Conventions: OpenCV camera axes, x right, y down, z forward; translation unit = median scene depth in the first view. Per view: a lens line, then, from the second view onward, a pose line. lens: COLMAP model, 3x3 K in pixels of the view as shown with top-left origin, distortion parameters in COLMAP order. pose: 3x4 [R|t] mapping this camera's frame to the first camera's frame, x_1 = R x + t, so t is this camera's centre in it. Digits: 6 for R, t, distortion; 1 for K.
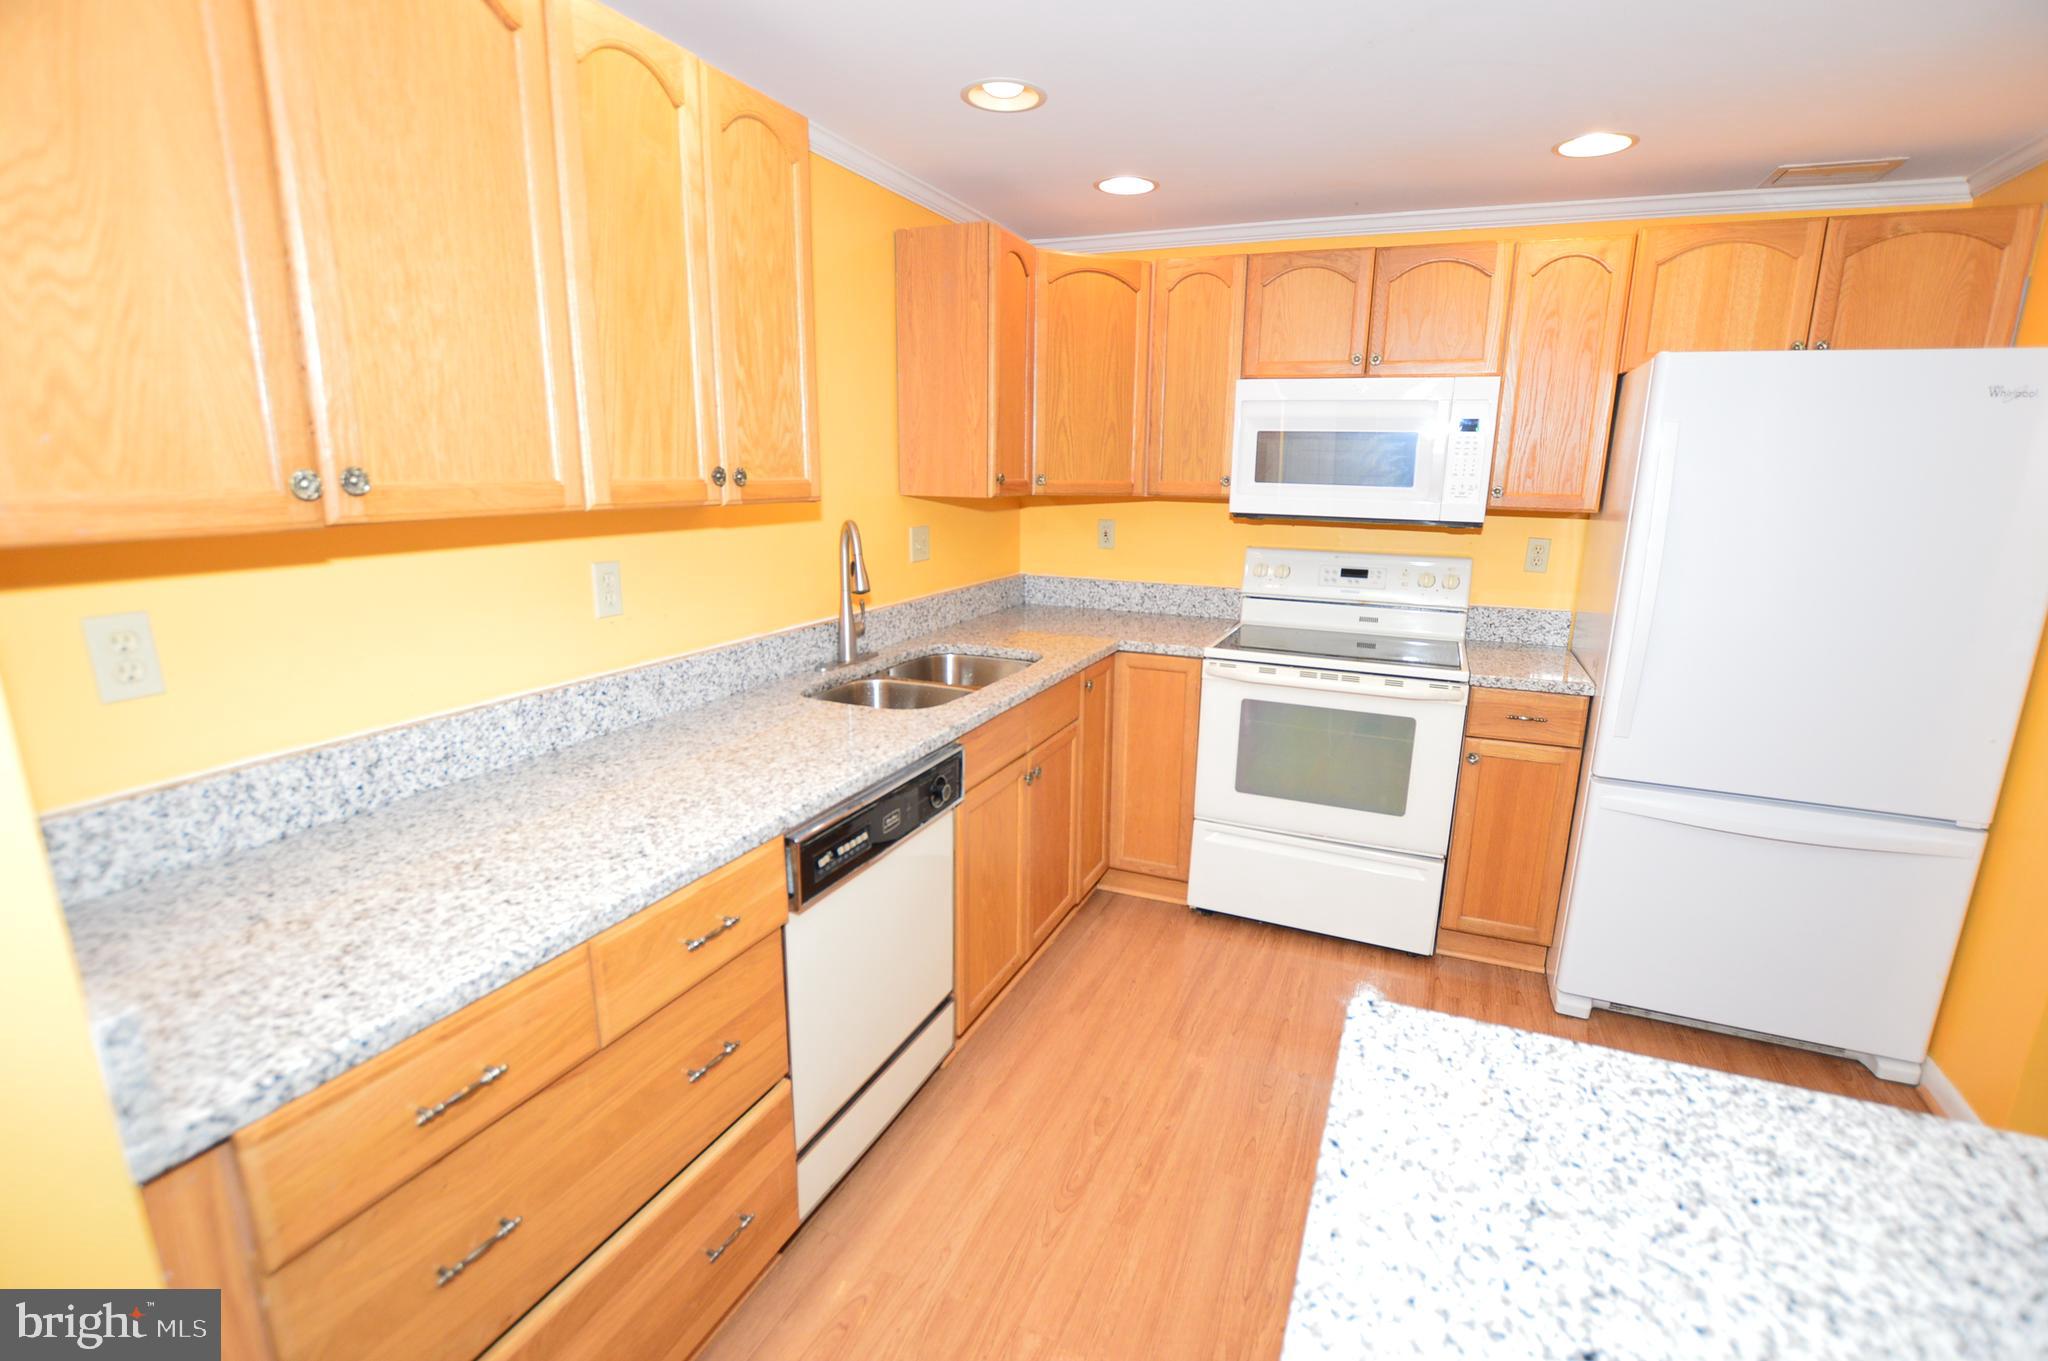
lens RADIAL K [[913.5, 0, 1050.0], [0, 913.5, 682.3], [0, 0, 1]] dist [-0.029634, 0.001545]
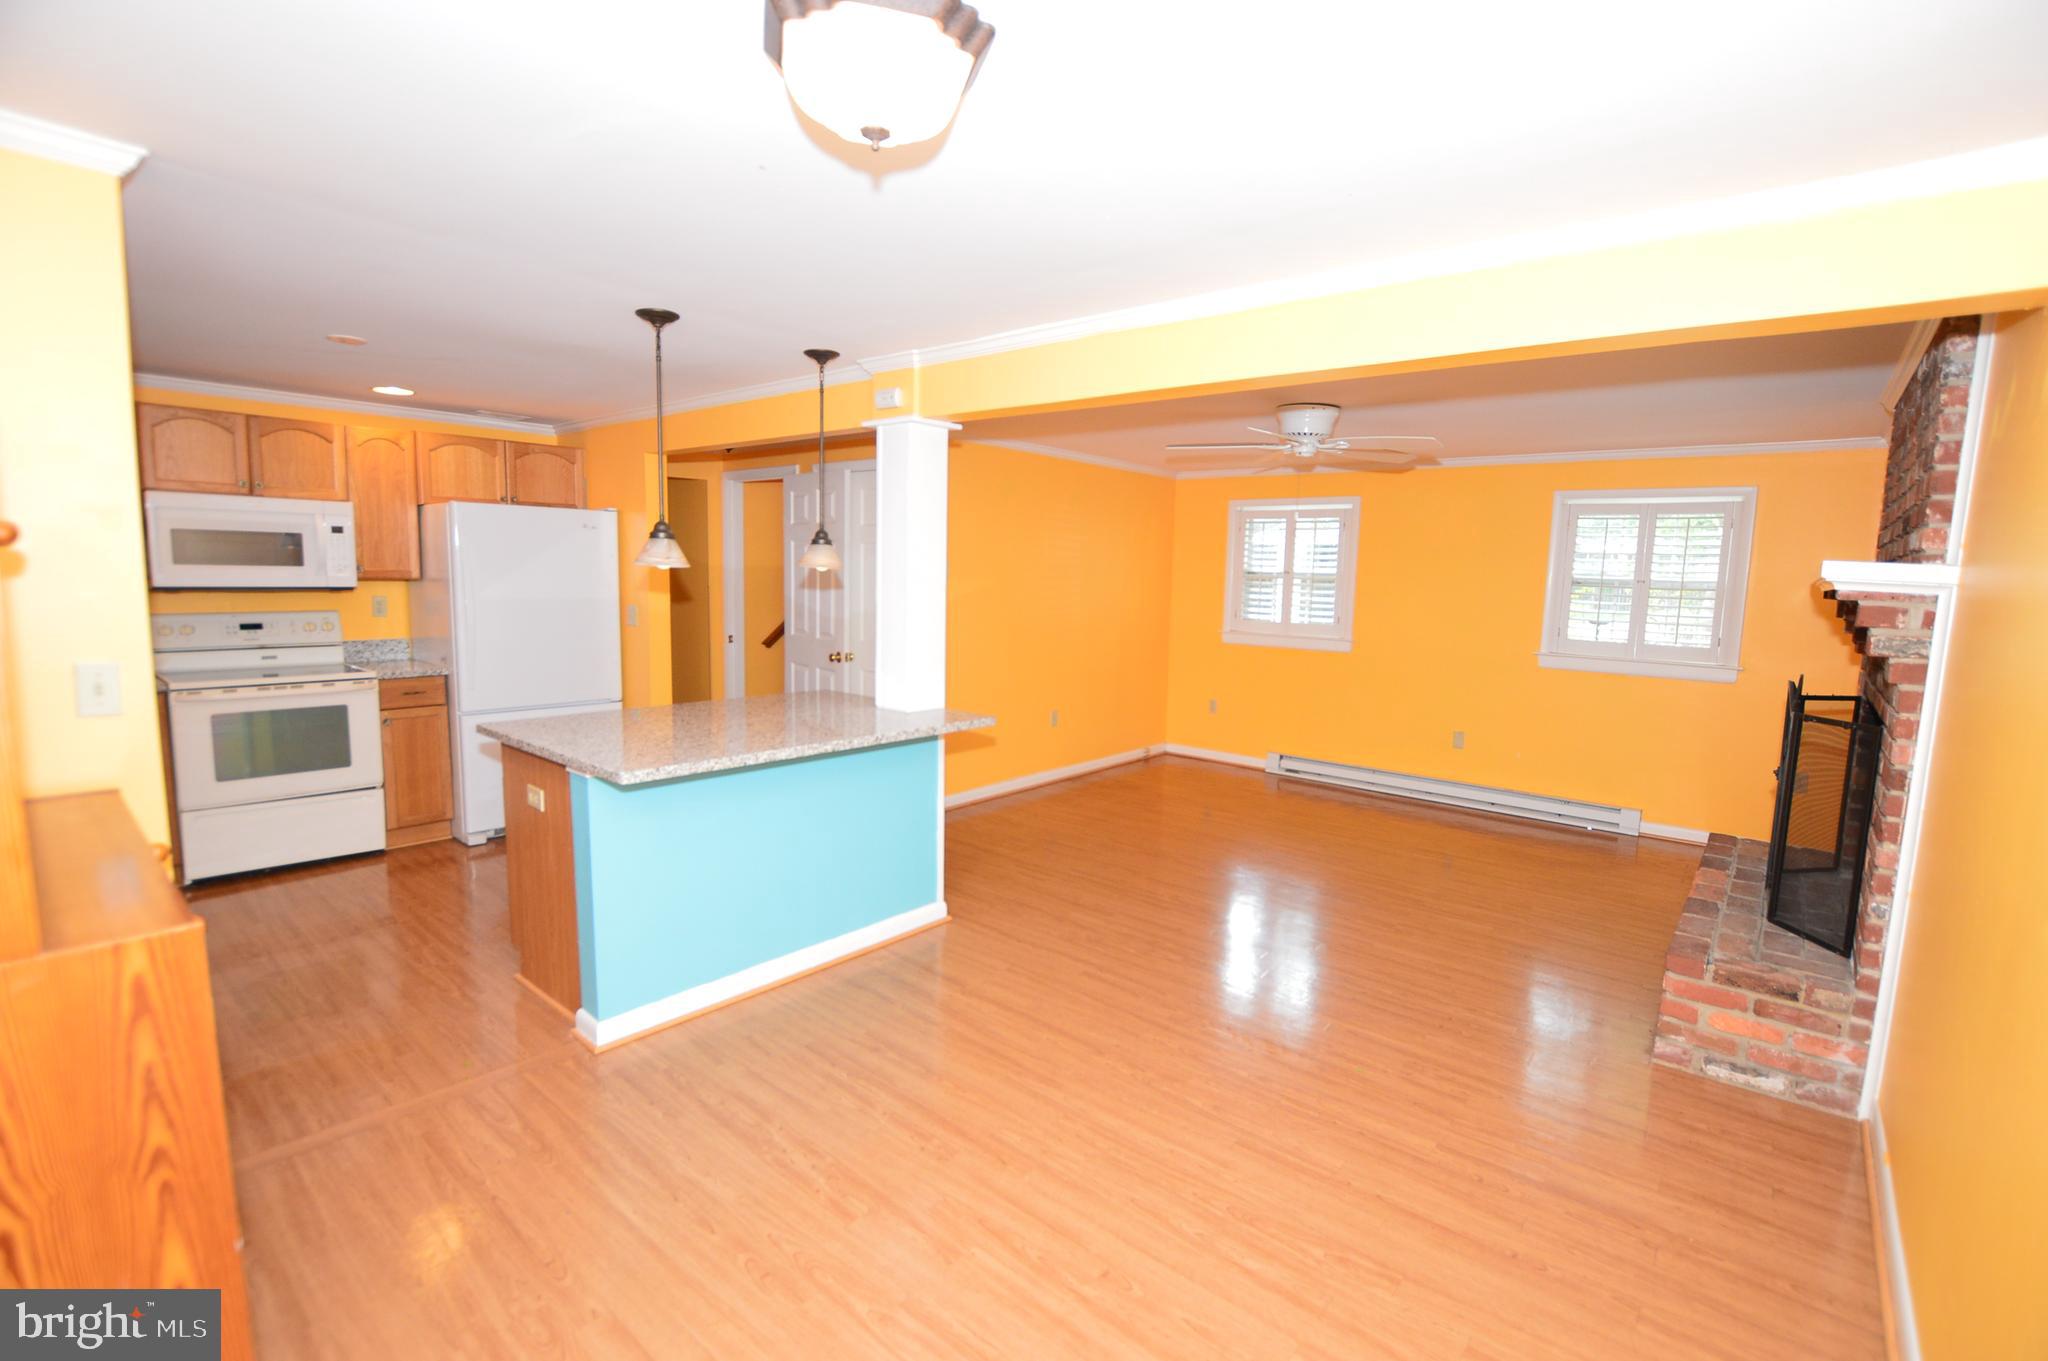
lens RADIAL K [[913.5, 0, 1044.0], [0, 913.5, 684.1], [0, 0, 1]] dist [-0.029634, 0.001545]
pose [[0.291509, -0.125875, 0.948250, -0.798548], [0.199275, 0.977546, 0.068503, 0.149413], [-0.935581, 0.168993, 0.310047, -0.721140]]
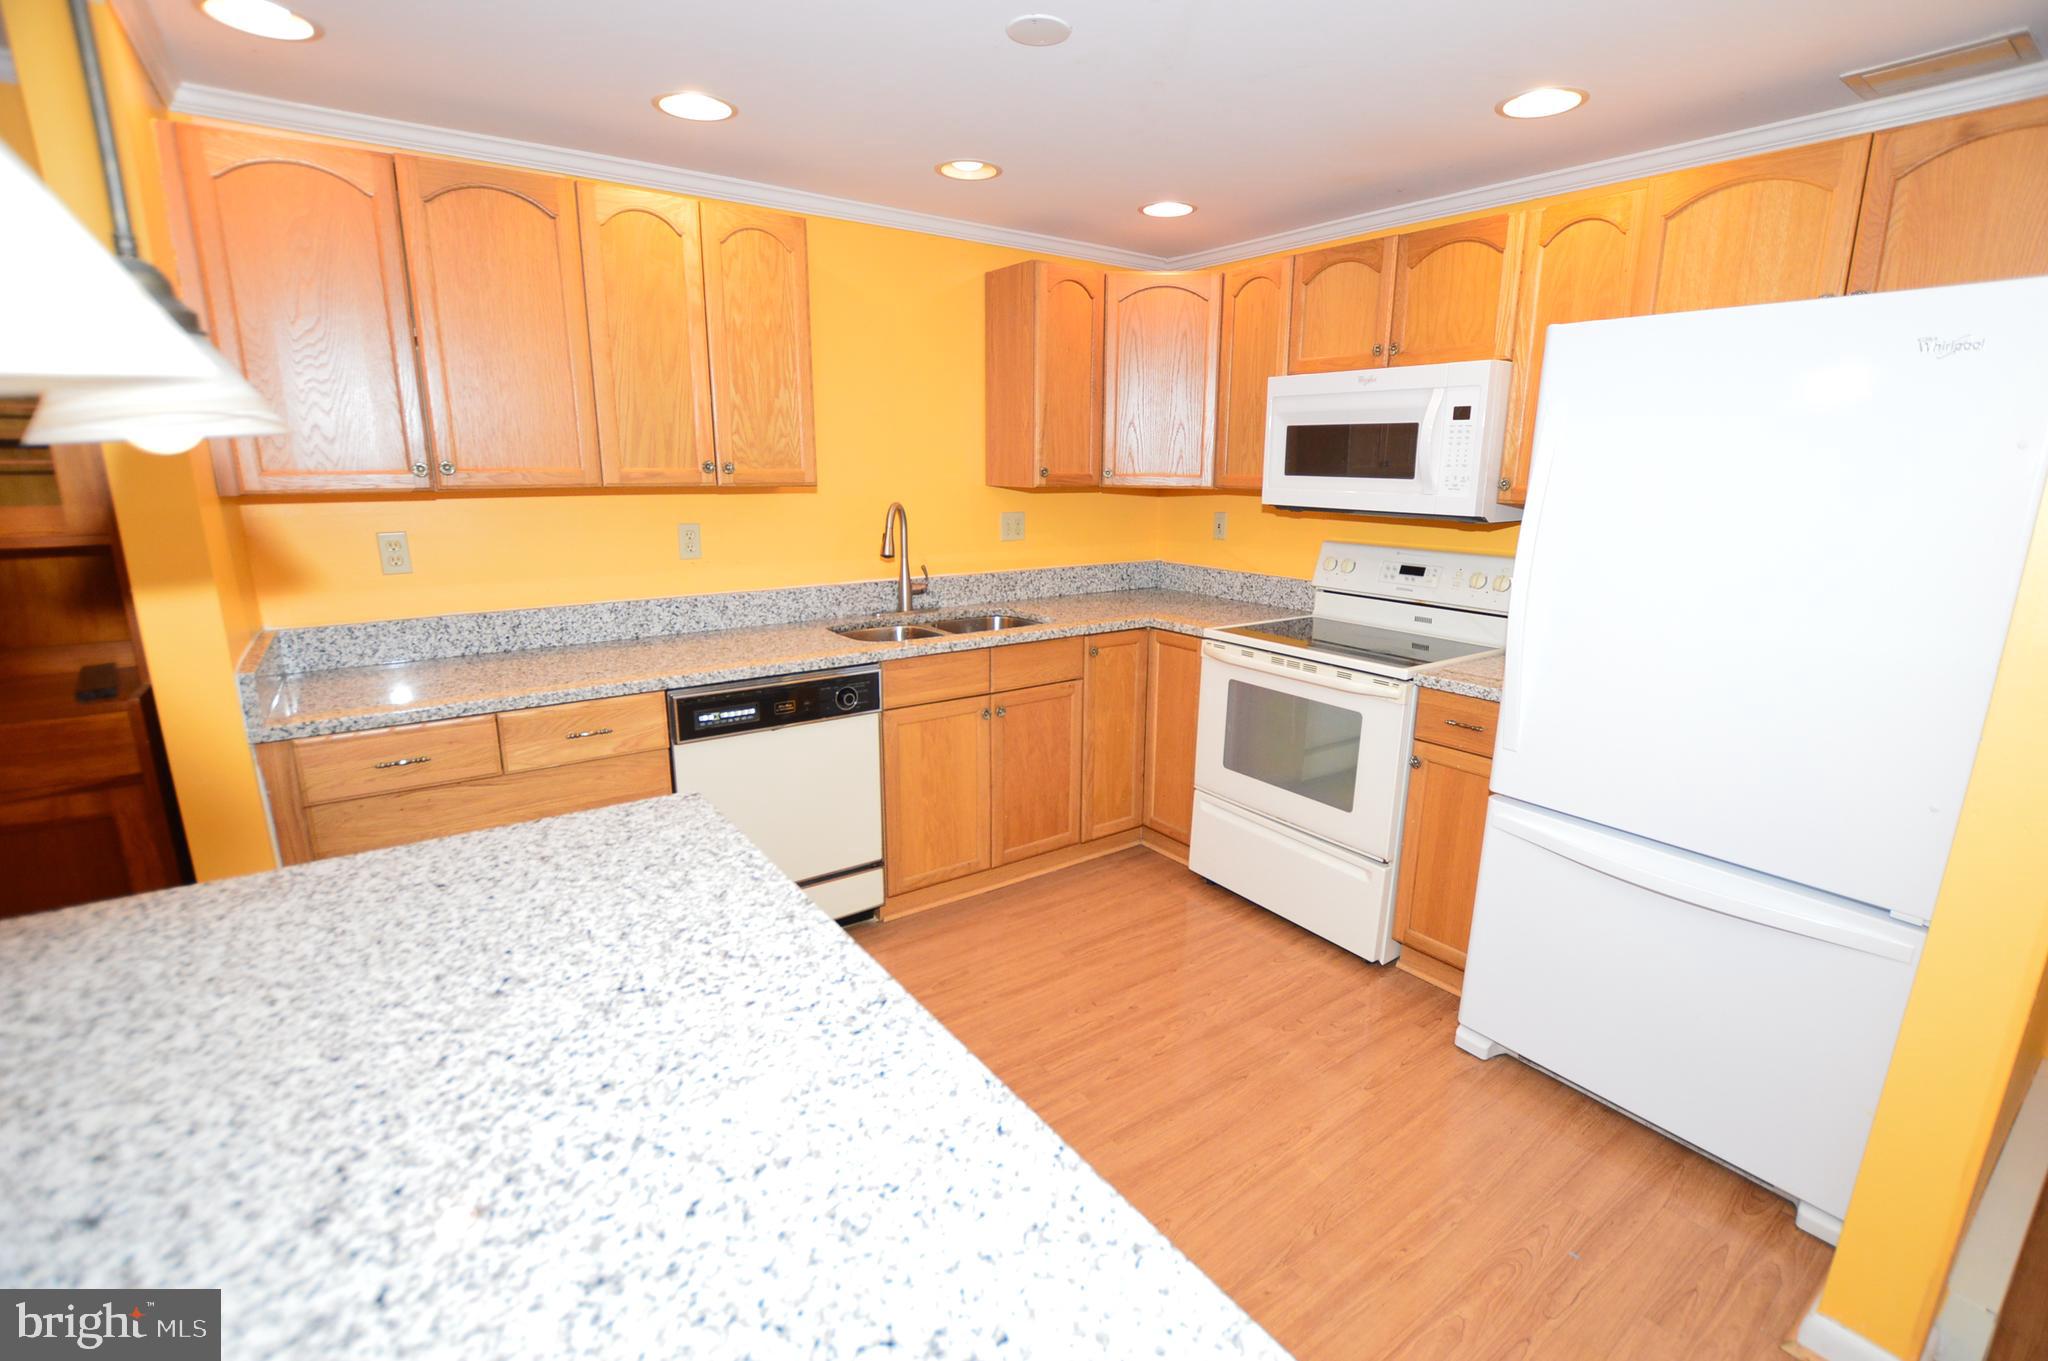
lens RADIAL K [[913.5, 0, 1048.9], [0, 913.5, 683.4], [0, 0, 1]] dist [-0.029634, 0.001545]
pose [[0.859772, 0.111779, -0.498295, 0.618836], [-0.113114, 0.993198, 0.027628, 0.019325], [0.497993, 0.032610, 0.866567, -0.023664]]
